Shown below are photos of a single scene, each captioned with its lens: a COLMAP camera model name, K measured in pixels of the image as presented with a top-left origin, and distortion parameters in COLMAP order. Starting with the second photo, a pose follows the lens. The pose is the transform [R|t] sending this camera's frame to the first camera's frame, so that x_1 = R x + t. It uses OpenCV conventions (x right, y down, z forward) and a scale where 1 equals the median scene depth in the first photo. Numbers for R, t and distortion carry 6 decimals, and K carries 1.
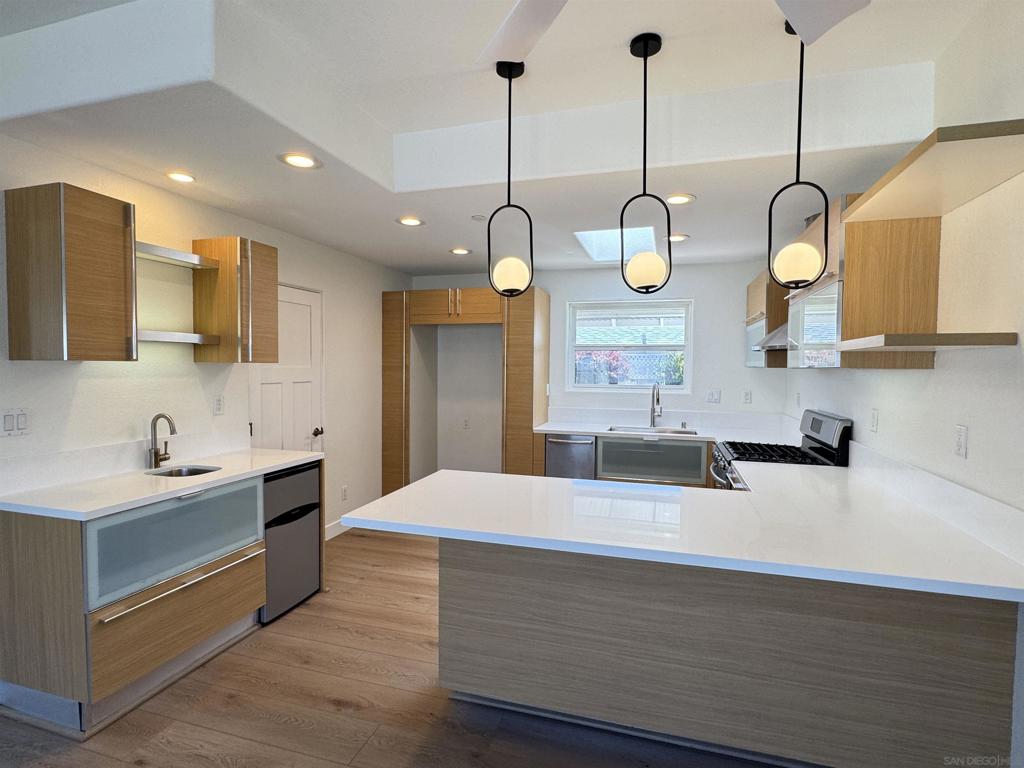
lens RADIAL K [[521.3, 0, 510.4], [0, 521.3, 386.5], [0, 0, 1]] dist [-0.003701, 0.000602]
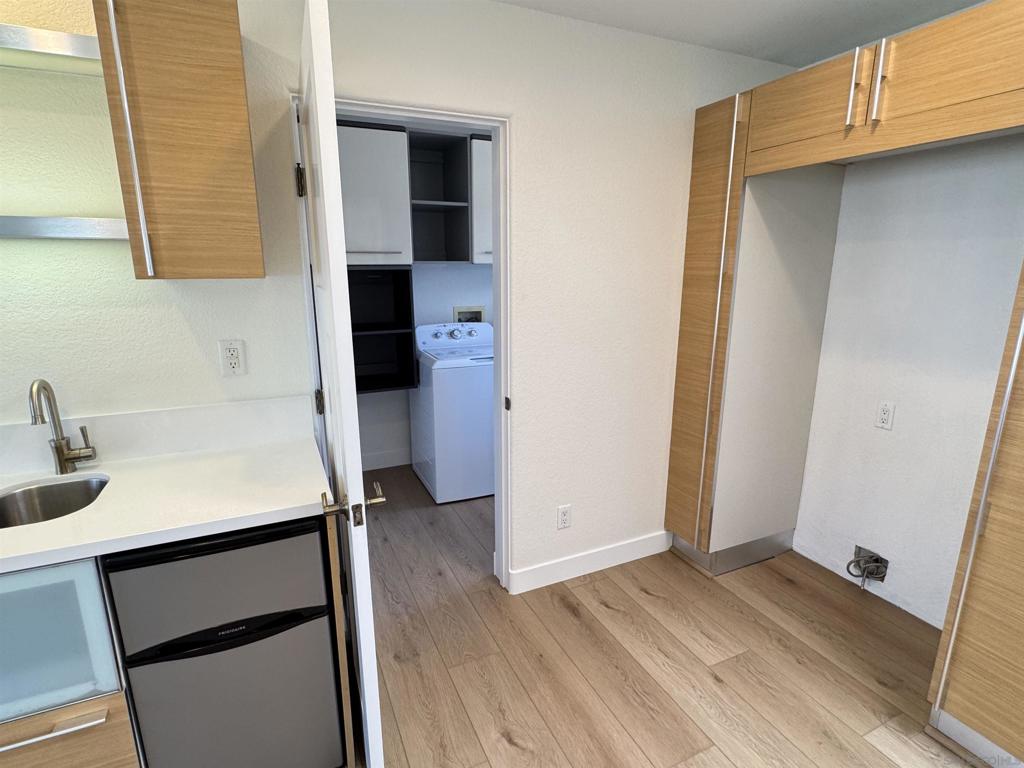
lens RADIAL K [[521.3, 0, 510.4], [0, 521.3, 386.5], [0, 0, 1]] dist [-0.003701, 0.000602]
pose [[0.667412, 0.162491, -0.726745, 0.022052], [-0.024163, 0.980116, 0.196951, -0.046578], [0.744297, -0.113887, 0.658067, 0.851174]]
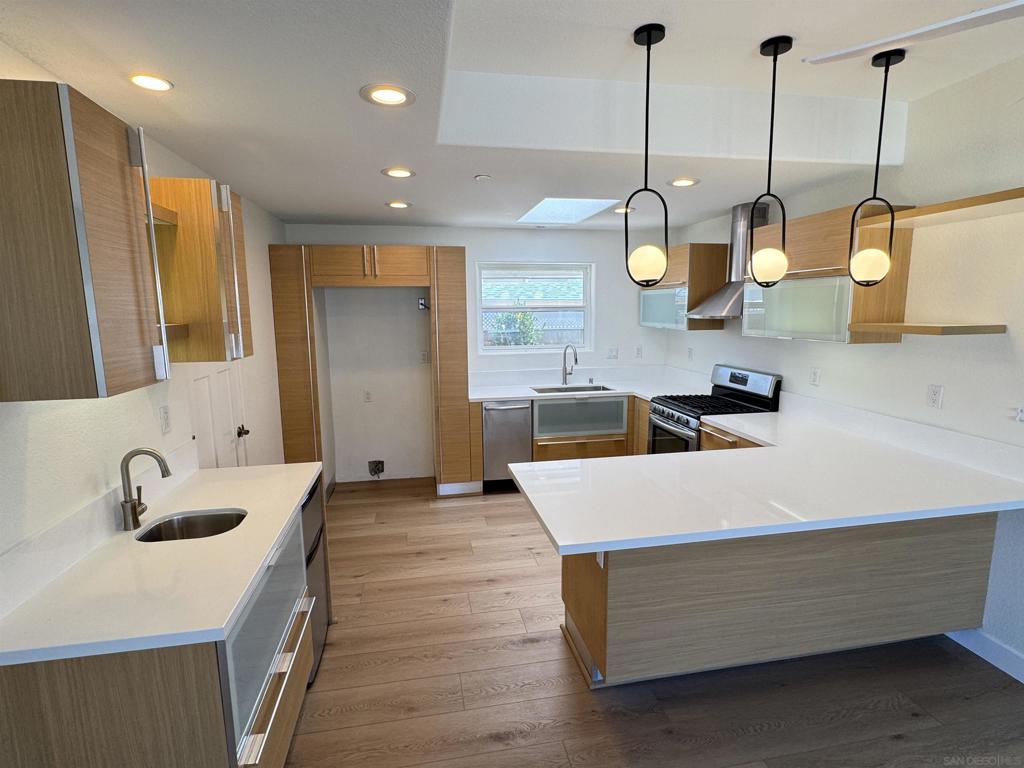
lens RADIAL K [[521.3, 0, 510.4], [0, 521.3, 386.5], [0, 0, 1]] dist [-0.003701, 0.000602]
pose [[0.886390, -0.087555, 0.454584, -0.459936], [0.035488, 0.991914, 0.121850, -0.077798], [-0.461577, -0.091874, 0.882330, 0.164852]]
